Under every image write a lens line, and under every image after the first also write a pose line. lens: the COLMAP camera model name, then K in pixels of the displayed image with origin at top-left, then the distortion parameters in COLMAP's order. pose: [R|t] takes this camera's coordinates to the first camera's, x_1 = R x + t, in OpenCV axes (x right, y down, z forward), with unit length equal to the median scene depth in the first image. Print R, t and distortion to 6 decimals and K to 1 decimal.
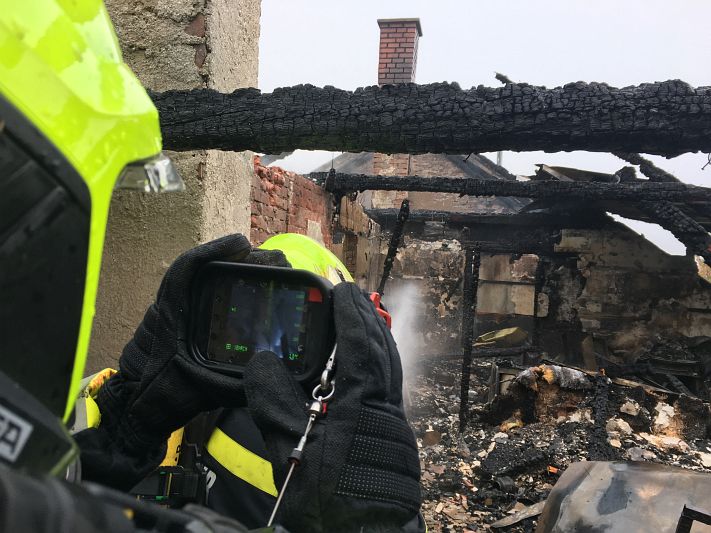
lens RADIAL K [[614.6, 0, 355.1], [0, 614.6, 265.8], [0, 0, 1]] dist [0.055622, -0.083657]
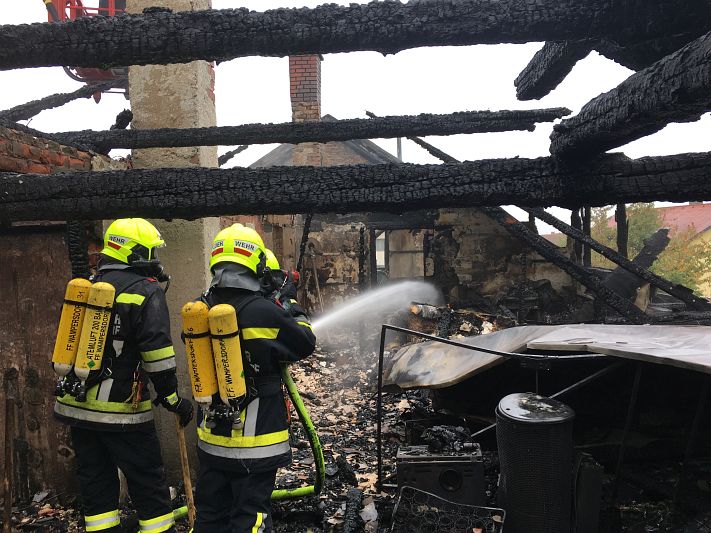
lens RADIAL K [[614.6, 0, 357.2], [0, 614.6, 268.0], [0, 0, 1]] dist [0.055622, -0.083657]
pose [[0.991518, -0.083951, 0.099215, 0.020231], [0.079888, 0.995821, 0.044250, -0.004612], [-0.102515, -0.035949, 0.994082, -0.301249]]
